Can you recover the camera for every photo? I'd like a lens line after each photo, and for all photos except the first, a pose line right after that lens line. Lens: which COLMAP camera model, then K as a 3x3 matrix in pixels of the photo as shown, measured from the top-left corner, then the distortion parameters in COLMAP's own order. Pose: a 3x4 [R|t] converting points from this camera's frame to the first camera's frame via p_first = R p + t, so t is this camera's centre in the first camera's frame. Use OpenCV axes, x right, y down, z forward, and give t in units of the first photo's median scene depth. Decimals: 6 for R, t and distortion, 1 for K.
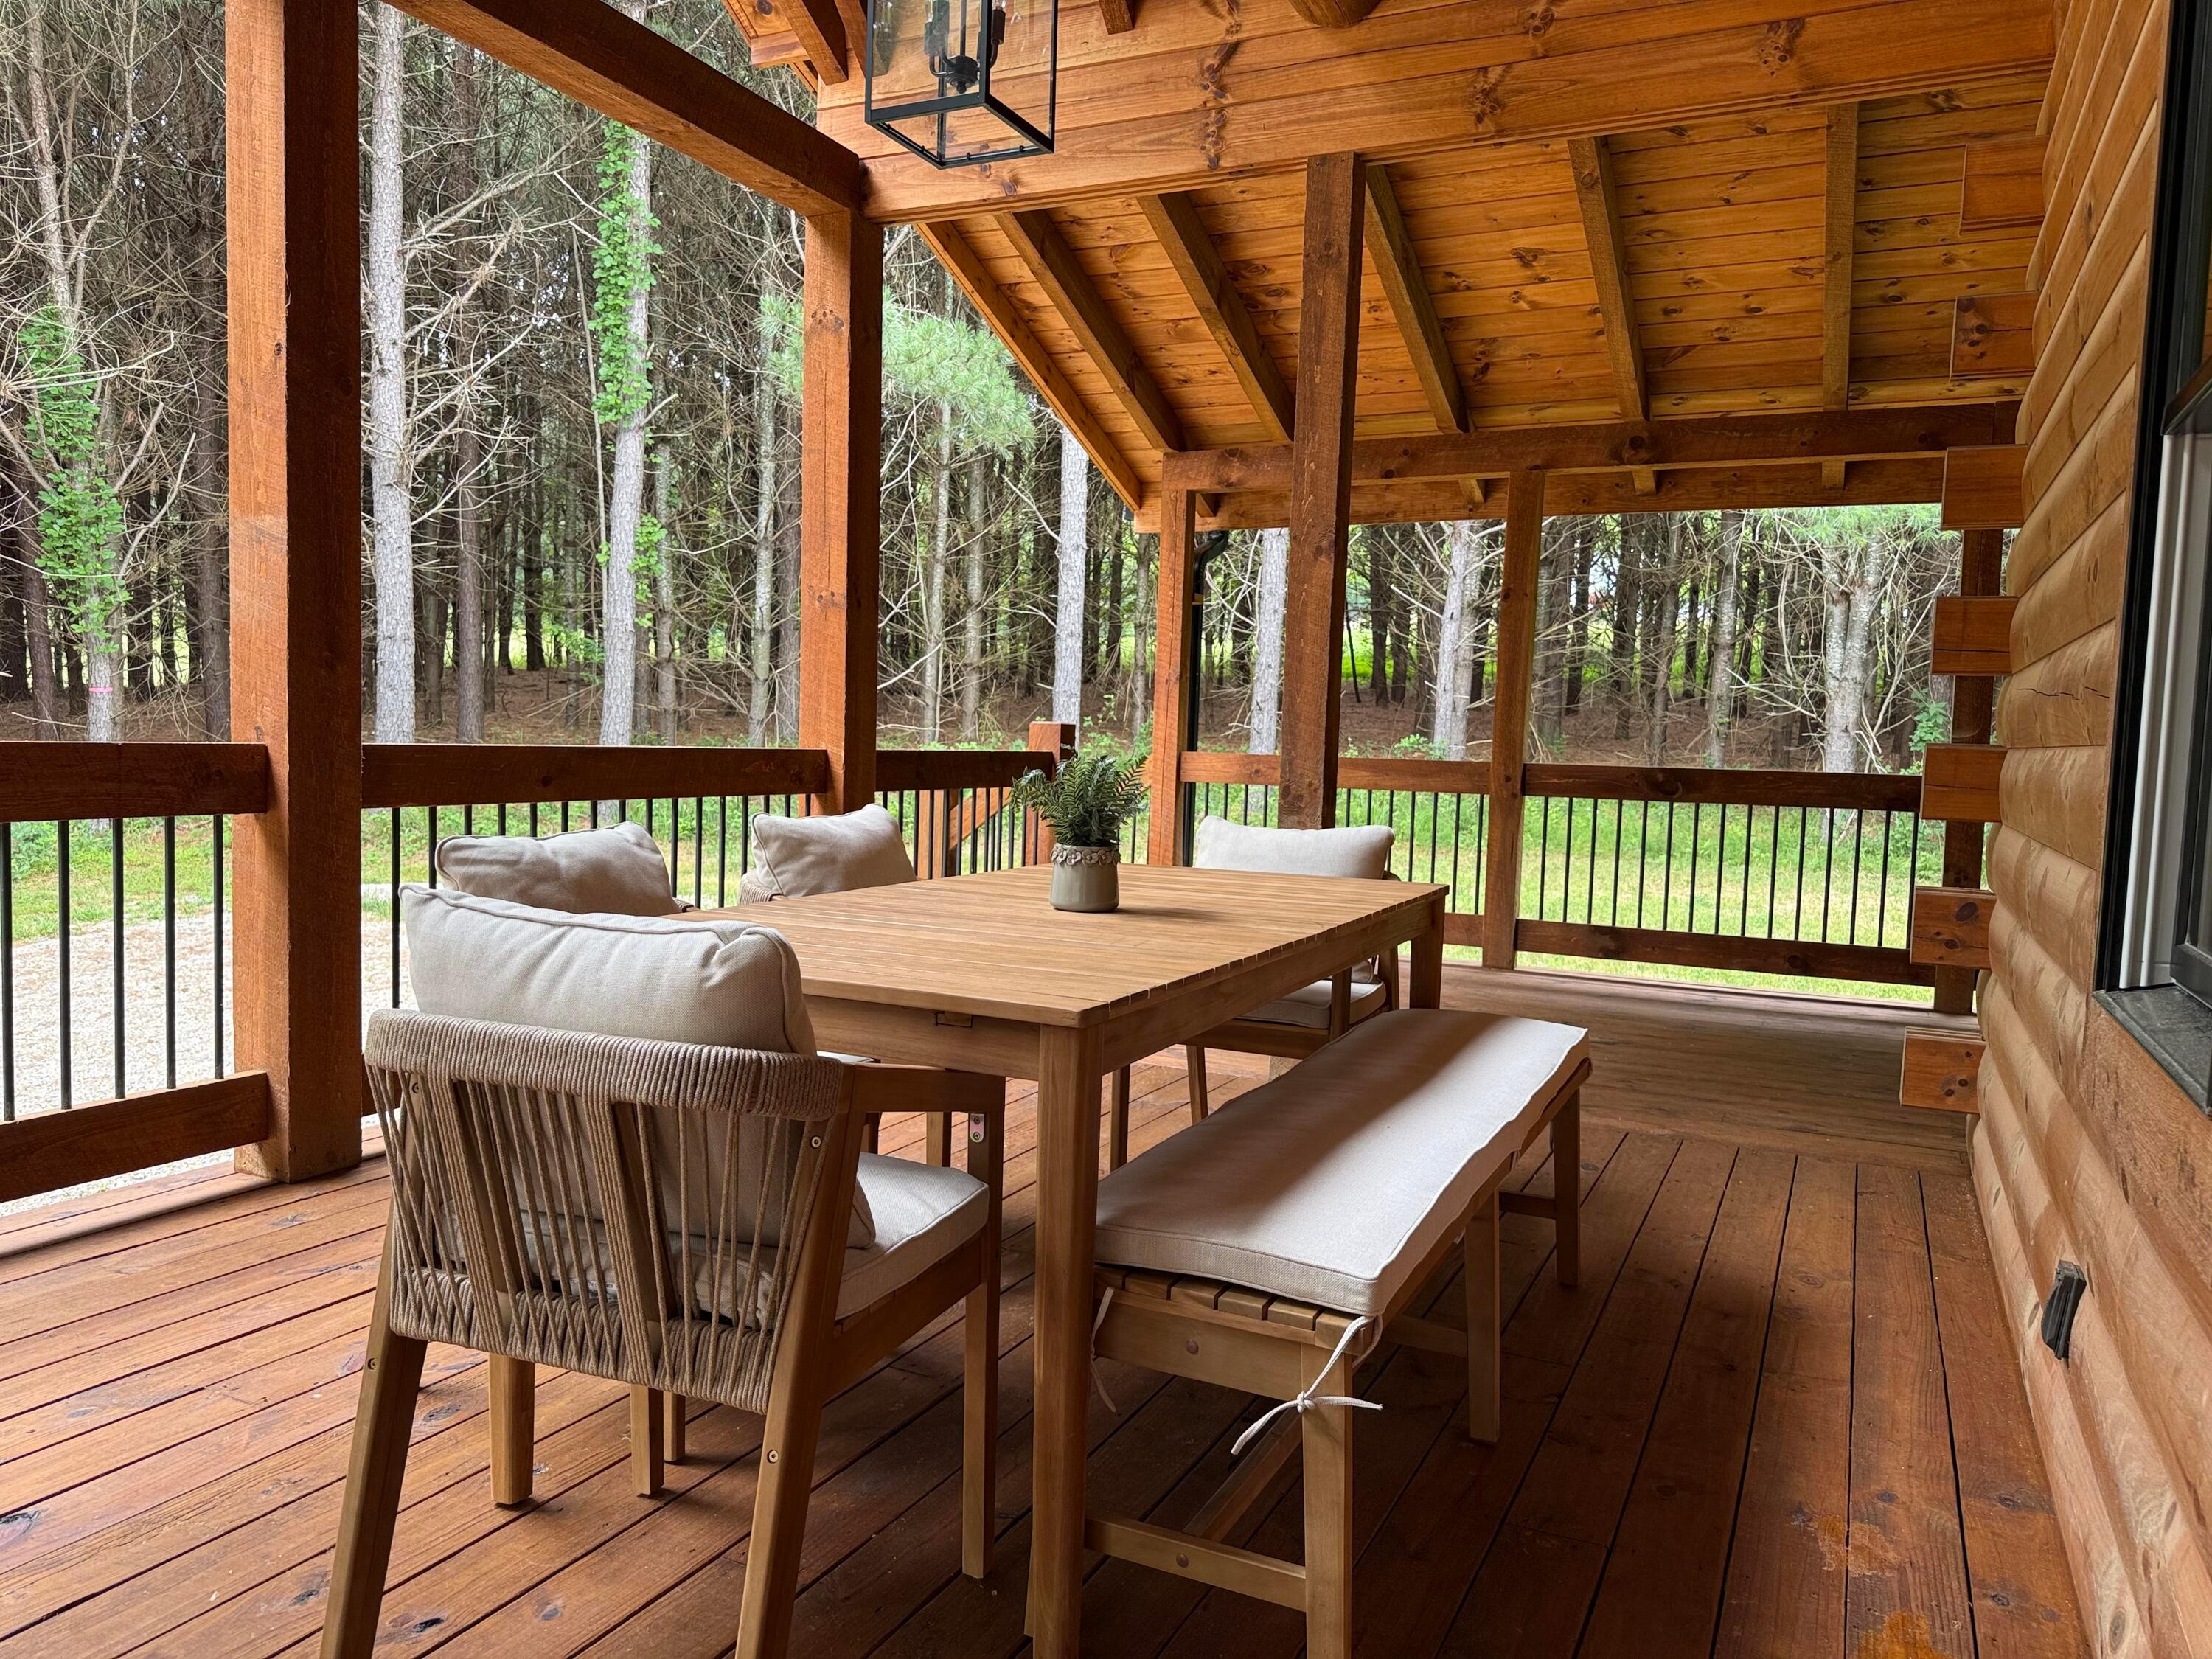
lens RADIAL K [[1567.7, 0, 1104.1], [0, 1567.7, 828.5], [0, 0, 1]] dist [0.053873, -0.068093]
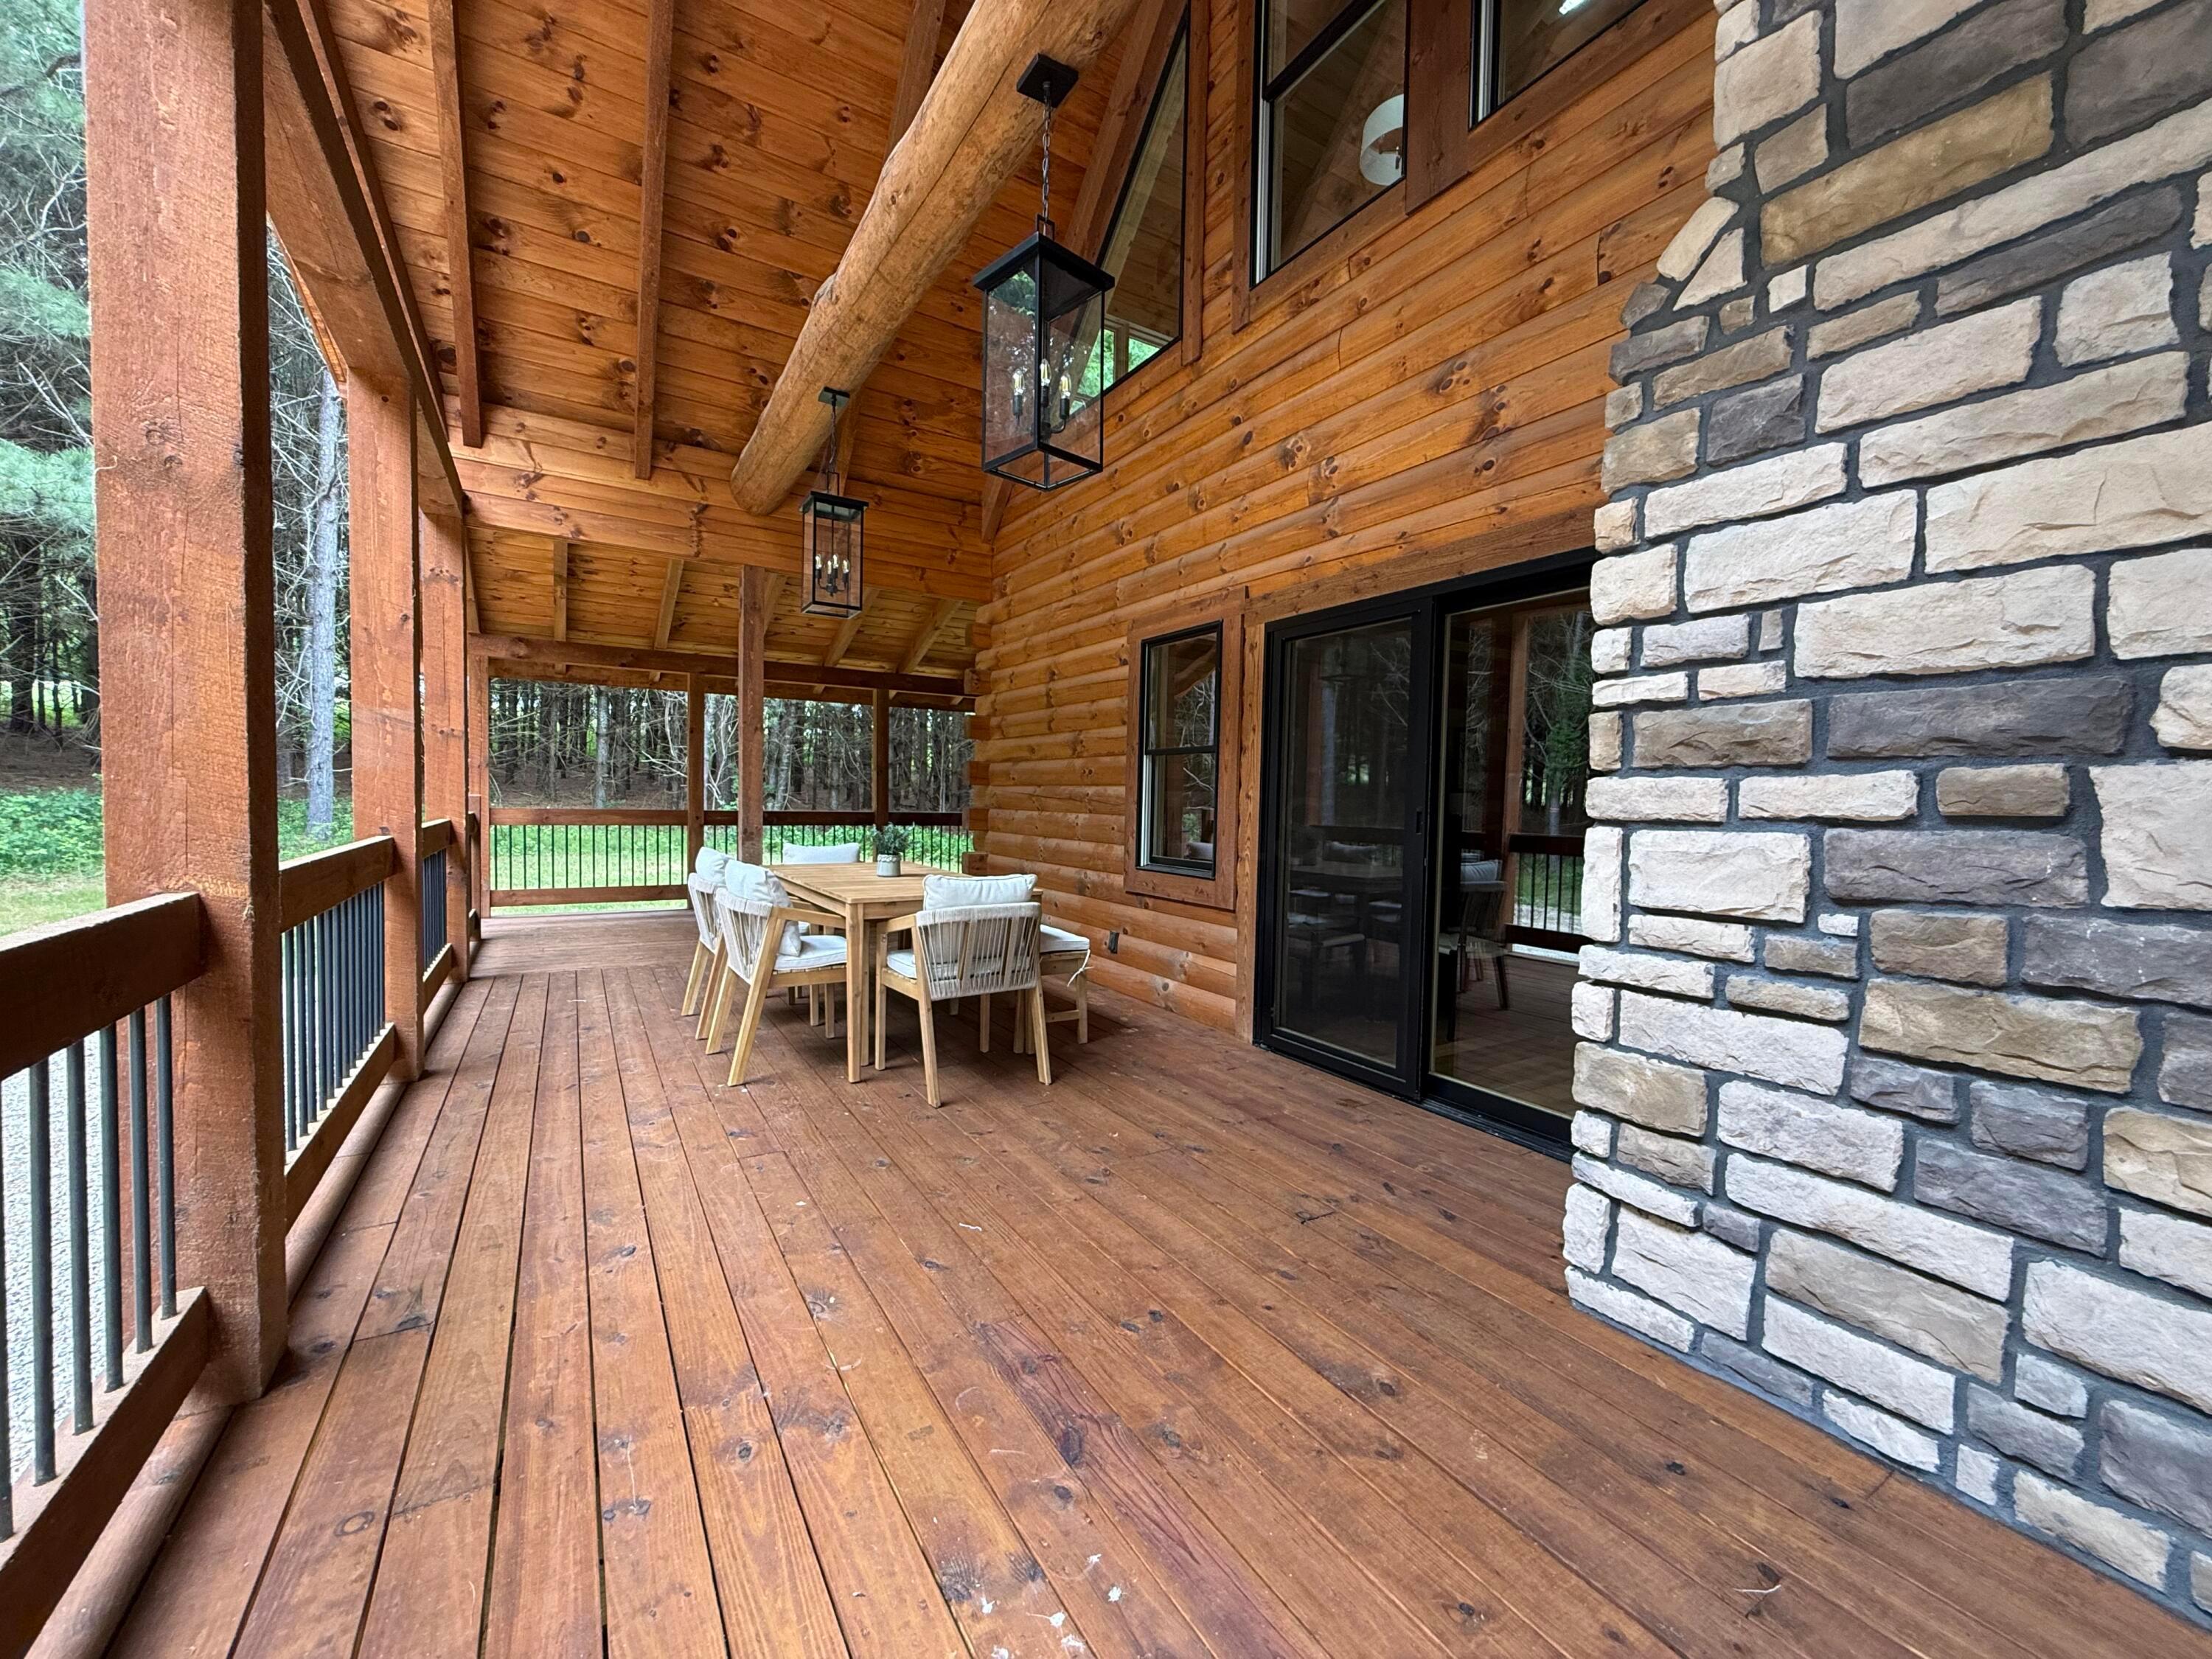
lens RADIAL K [[880.8, 0, 1095.3], [0, 880.8, 826.3], [0, 0, 1]] dist [0.001806, -0.000109]
pose [[0.521330, -0.057491, 0.851417, -0.550425], [0.053574, 0.997965, 0.034582, -0.036841], [-0.851672, 0.027585, 0.523349, -0.096691]]
